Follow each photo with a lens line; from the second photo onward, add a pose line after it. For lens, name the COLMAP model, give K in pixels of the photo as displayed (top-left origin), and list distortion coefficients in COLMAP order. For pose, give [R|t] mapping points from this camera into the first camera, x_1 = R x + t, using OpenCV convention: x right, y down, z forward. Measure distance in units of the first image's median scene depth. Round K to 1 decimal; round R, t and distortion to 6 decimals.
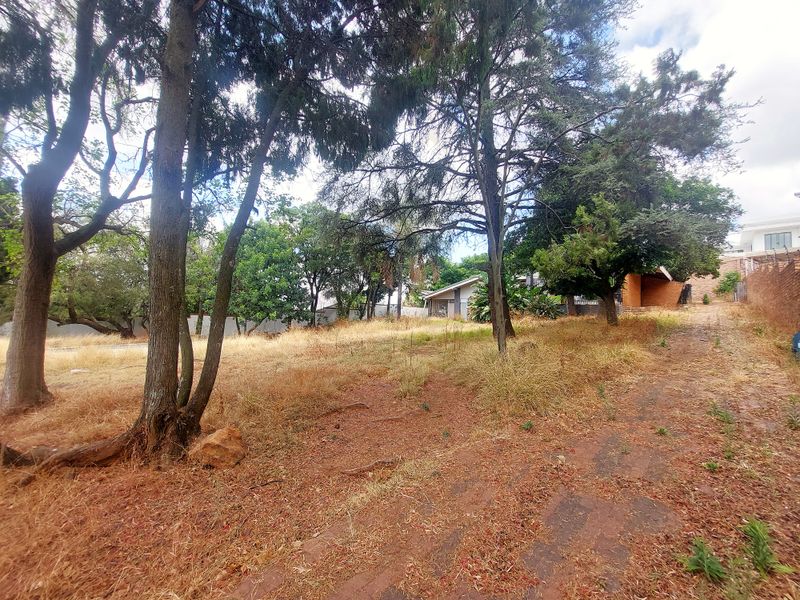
lens RADIAL K [[321.3, 0, 401.3], [0, 321.3, 298.4], [0, 0, 1]] dist [-0.000454, 0.000007]
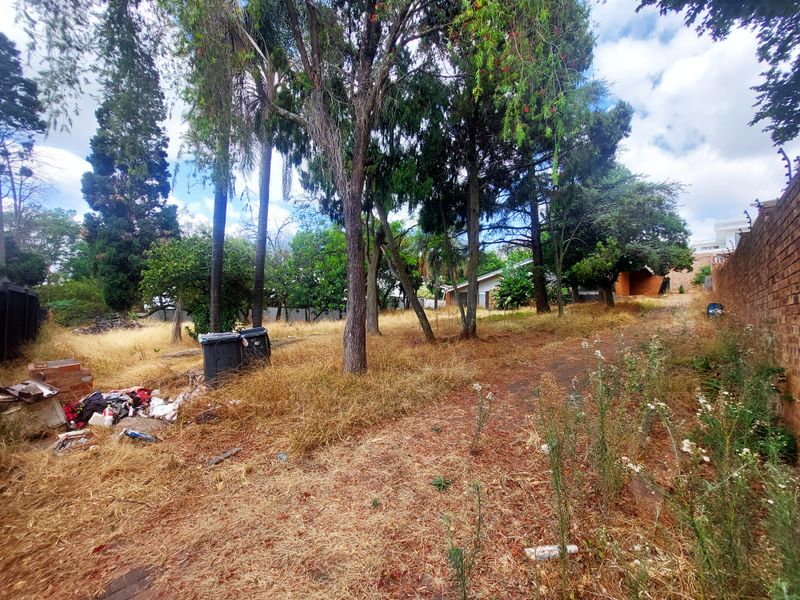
lens RADIAL K [[321.3, 0, 398.6], [0, 321.3, 299.6], [0, 0, 1]] dist [-0.000454, 0.000007]
pose [[0.999775, -0.012874, 0.016875, -0.189589], [0.012538, 0.999723, 0.019919, 0.004365], [-0.017127, -0.019703, 0.999659, -0.255026]]
